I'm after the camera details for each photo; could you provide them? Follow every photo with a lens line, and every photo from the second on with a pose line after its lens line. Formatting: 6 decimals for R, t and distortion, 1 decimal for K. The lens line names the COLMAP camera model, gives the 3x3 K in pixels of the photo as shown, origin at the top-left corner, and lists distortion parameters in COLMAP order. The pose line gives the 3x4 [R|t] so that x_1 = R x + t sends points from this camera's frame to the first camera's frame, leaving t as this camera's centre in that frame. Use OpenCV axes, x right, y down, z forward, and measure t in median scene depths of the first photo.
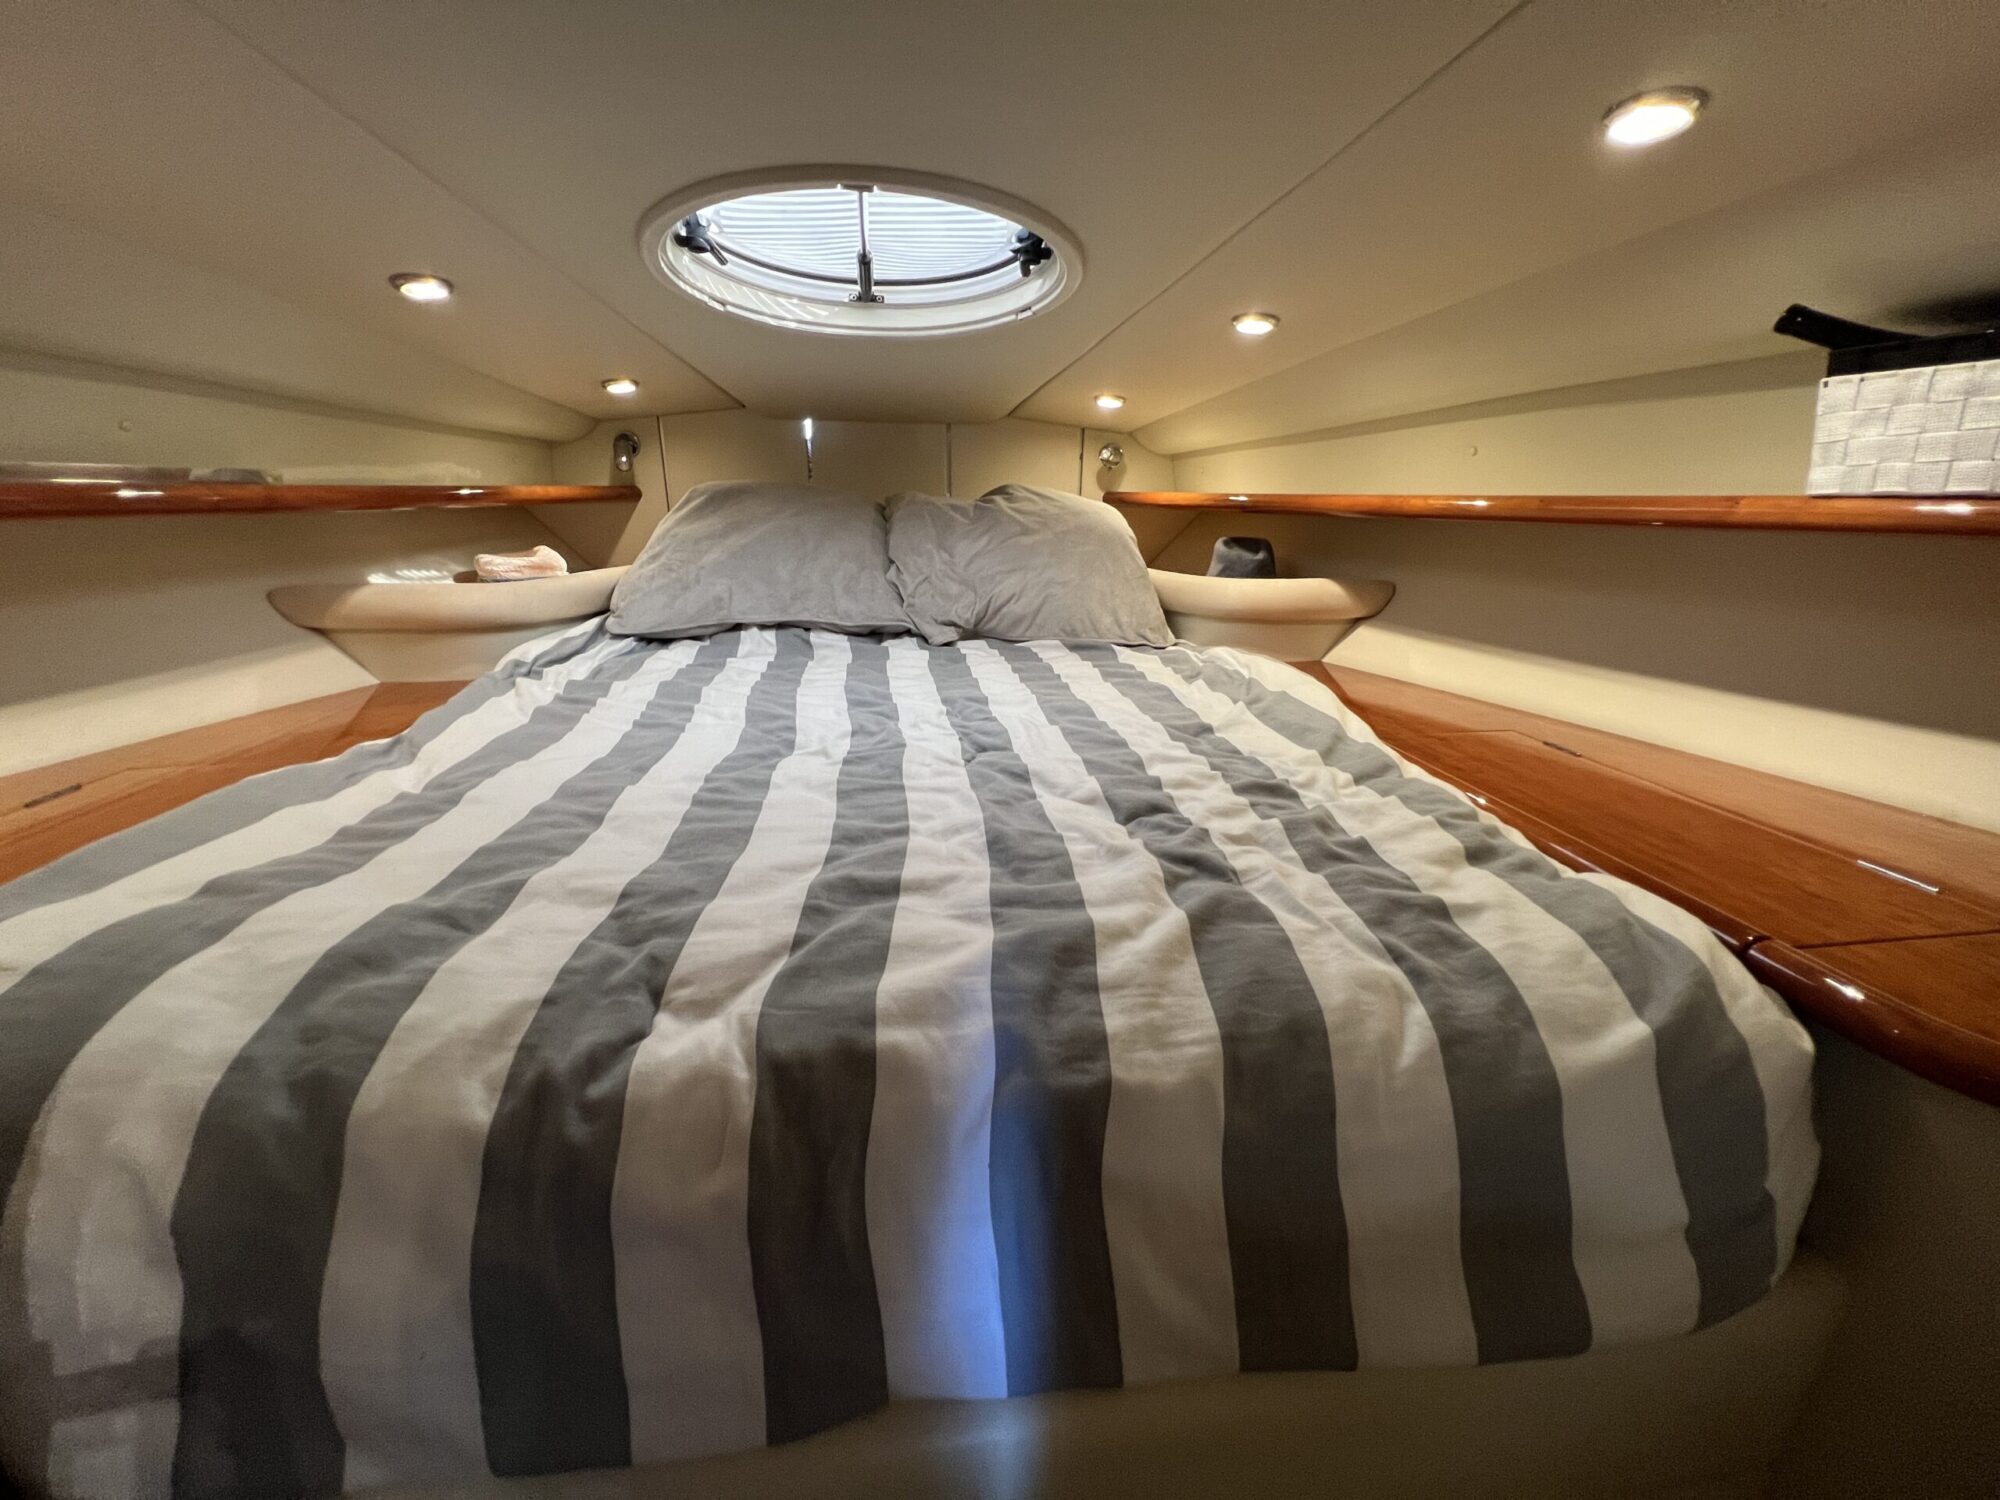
lens RADIAL K [[798.3, 0, 1000.0], [0, 798.3, 750.0], [0, 0, 1]] dist [-0.002638, 0.000478]
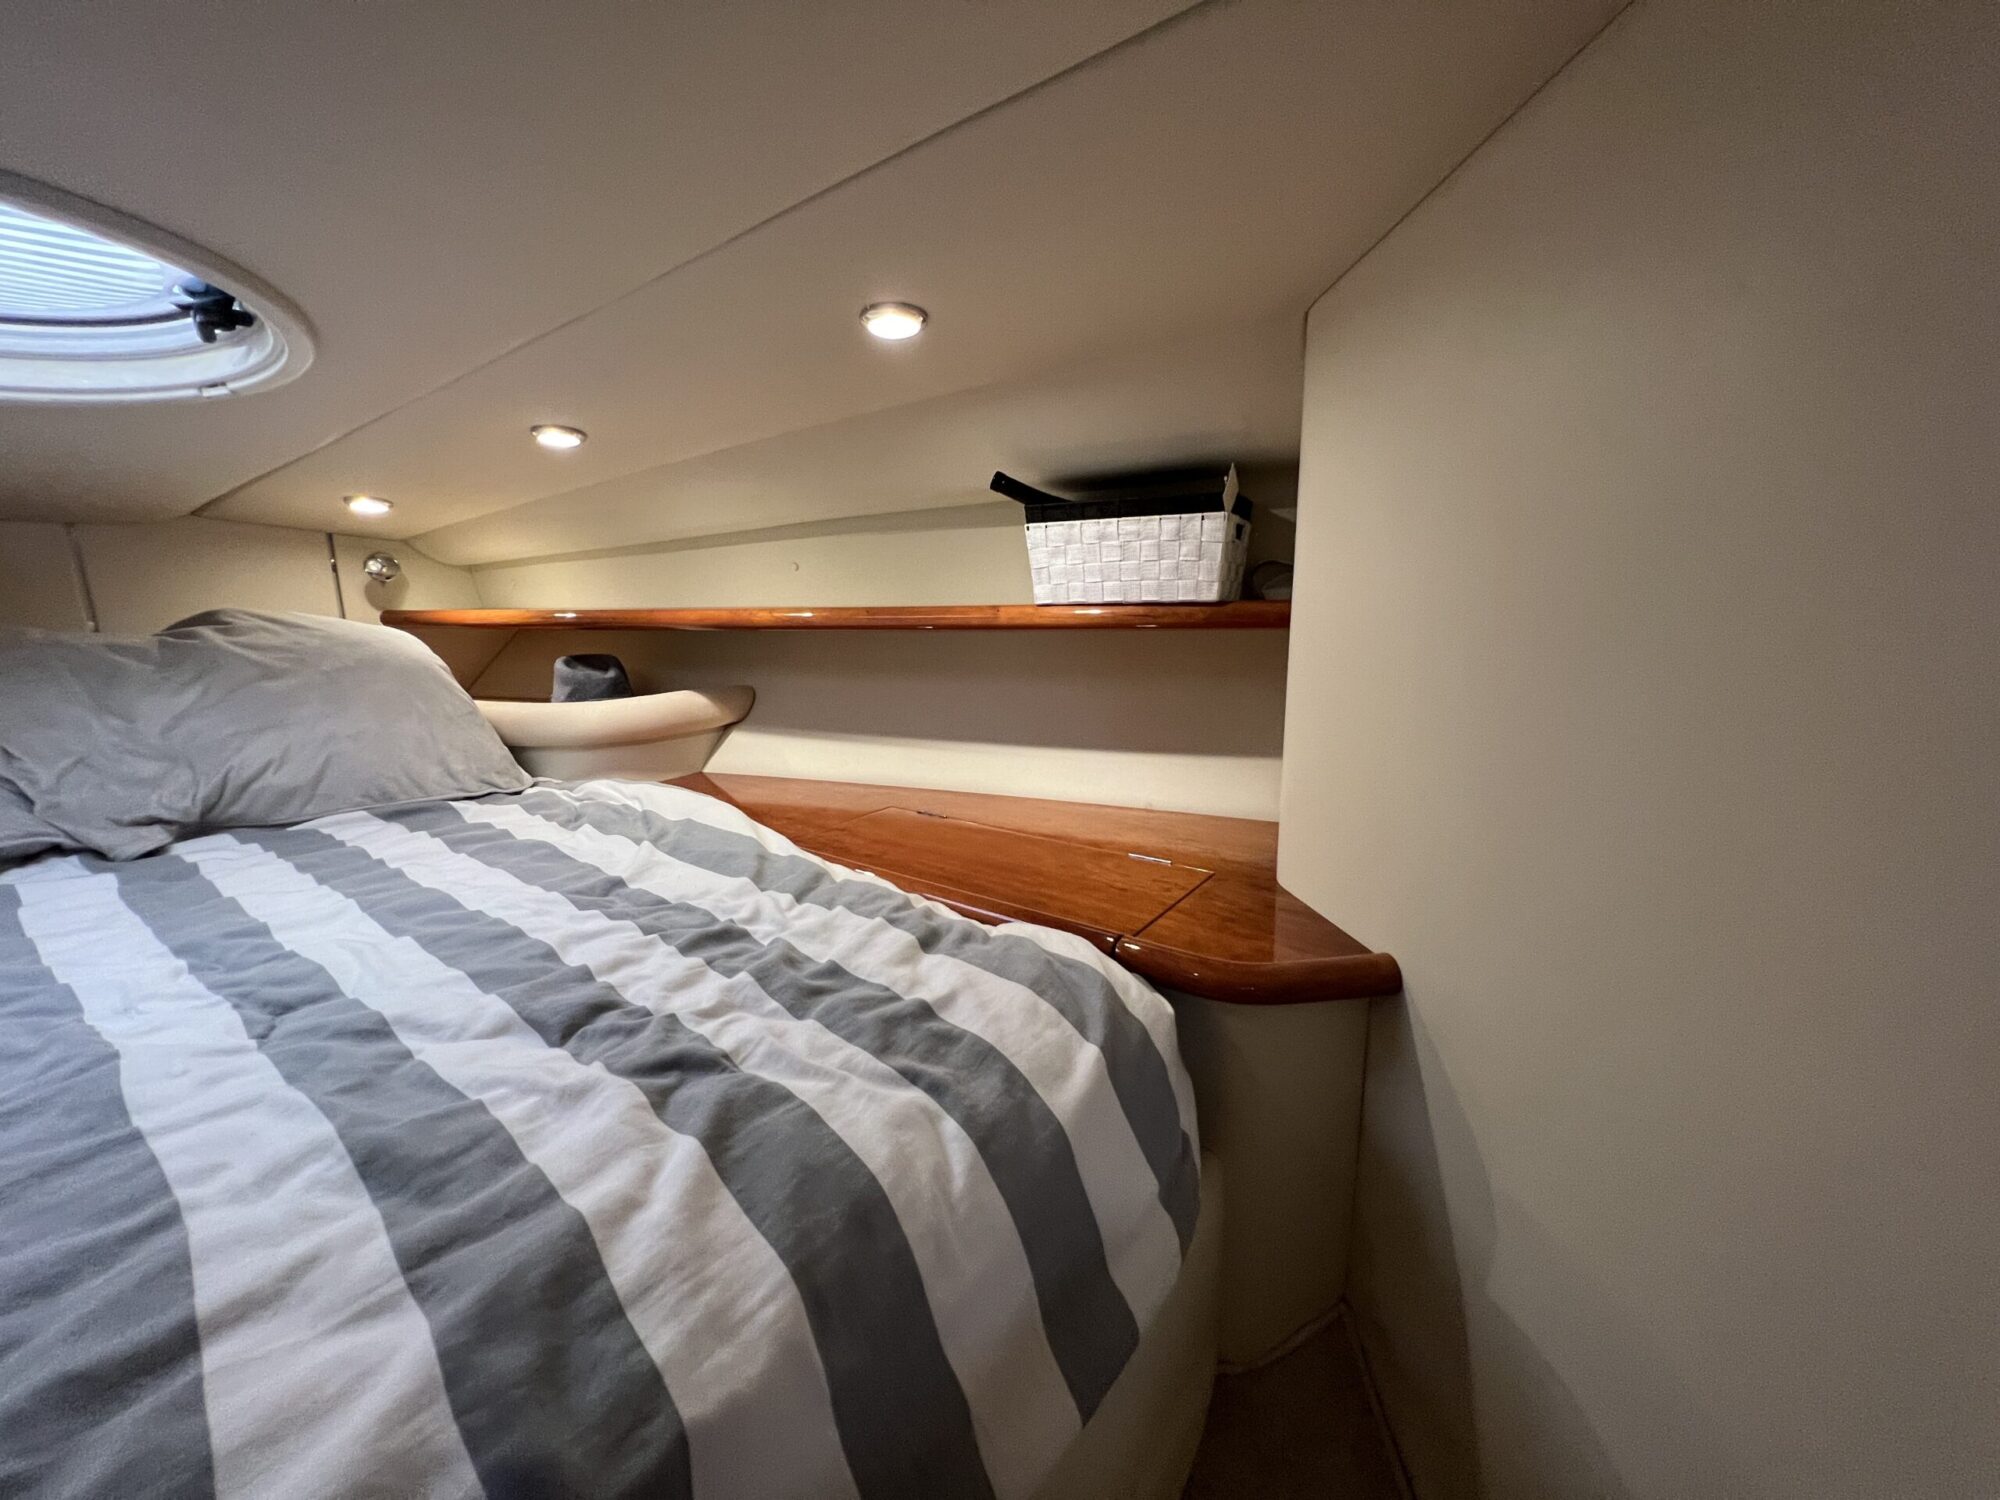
lens RADIAL K [[798.3, 0, 1000.0], [0, 798.3, 750.0], [0, 0, 1]] dist [-0.002638, 0.000478]
pose [[0.698083, -0.164792, 0.696796, -0.039480], [0.242598, 0.970031, -0.013633, -0.068756], [-0.673667, 0.178558, 0.717140, 0.088626]]
